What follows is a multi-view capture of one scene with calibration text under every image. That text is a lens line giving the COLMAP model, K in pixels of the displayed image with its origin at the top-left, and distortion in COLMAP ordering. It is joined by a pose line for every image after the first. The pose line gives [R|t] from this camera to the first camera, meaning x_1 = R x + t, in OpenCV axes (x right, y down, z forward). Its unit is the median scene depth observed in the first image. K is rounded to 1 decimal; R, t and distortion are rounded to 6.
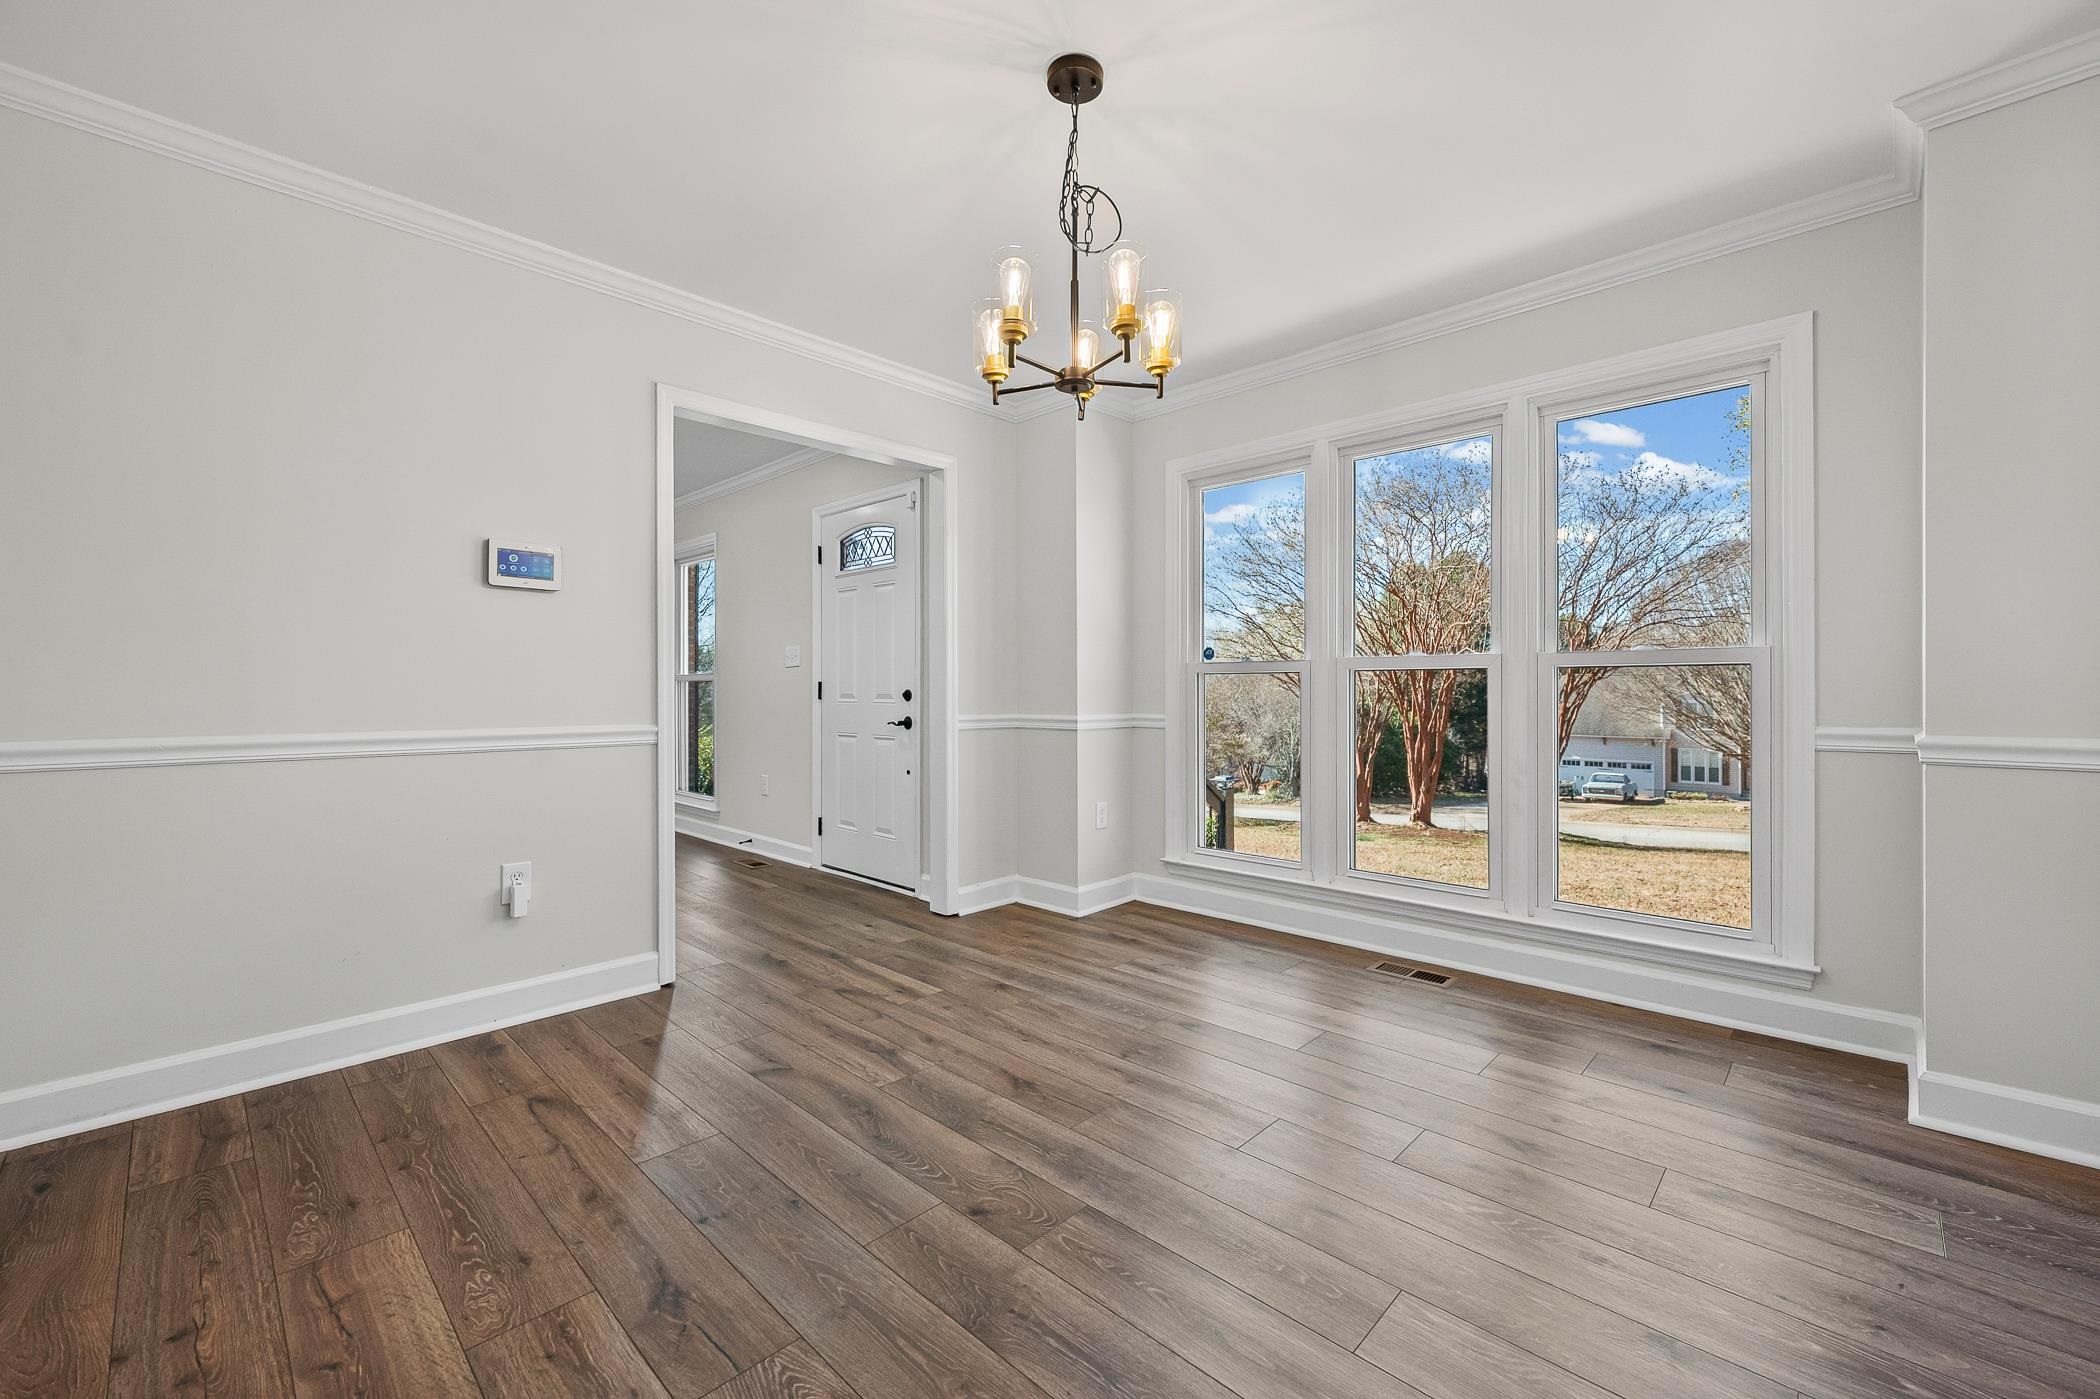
lens RADIAL K [[841.6, 0, 1057.2], [0, 841.6, 688.0], [0, 0, 1]] dist [-0.000335, 0.000018]
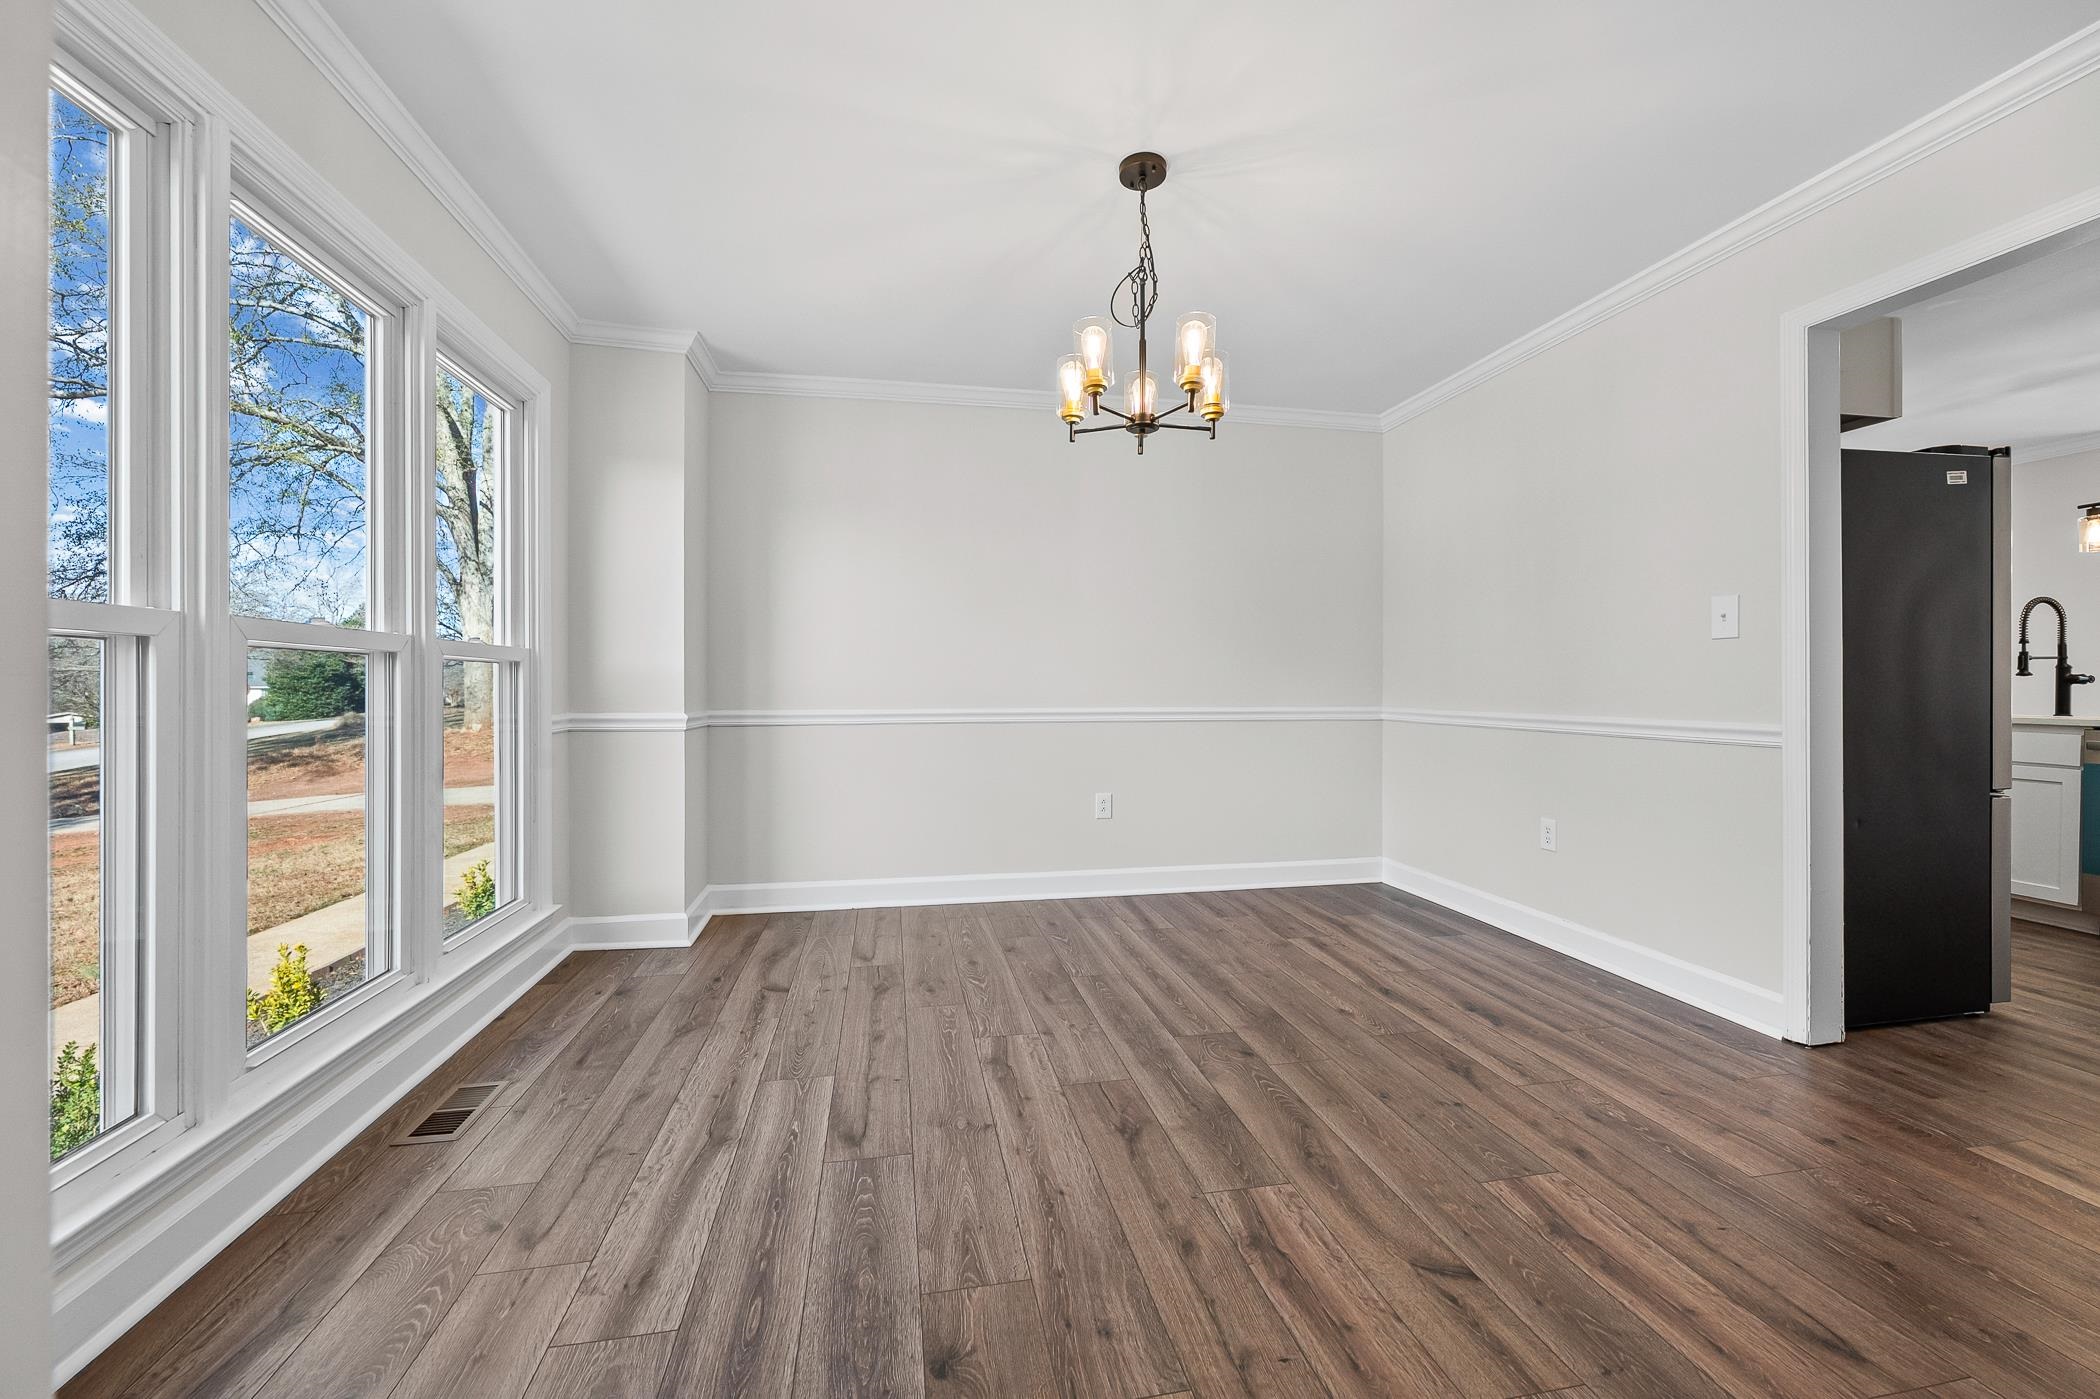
lens RADIAL K [[841.6, 0, 1057.2], [0, 841.6, 688.0], [0, 0, 1]] dist [-0.000335, 0.000018]
pose [[-0.820211, 0.001496, 0.572059, -0.488023], [0.000080, 0.999997, -0.002500, 0.009741], [-0.572061, -0.002005, -0.820209, 1.782696]]
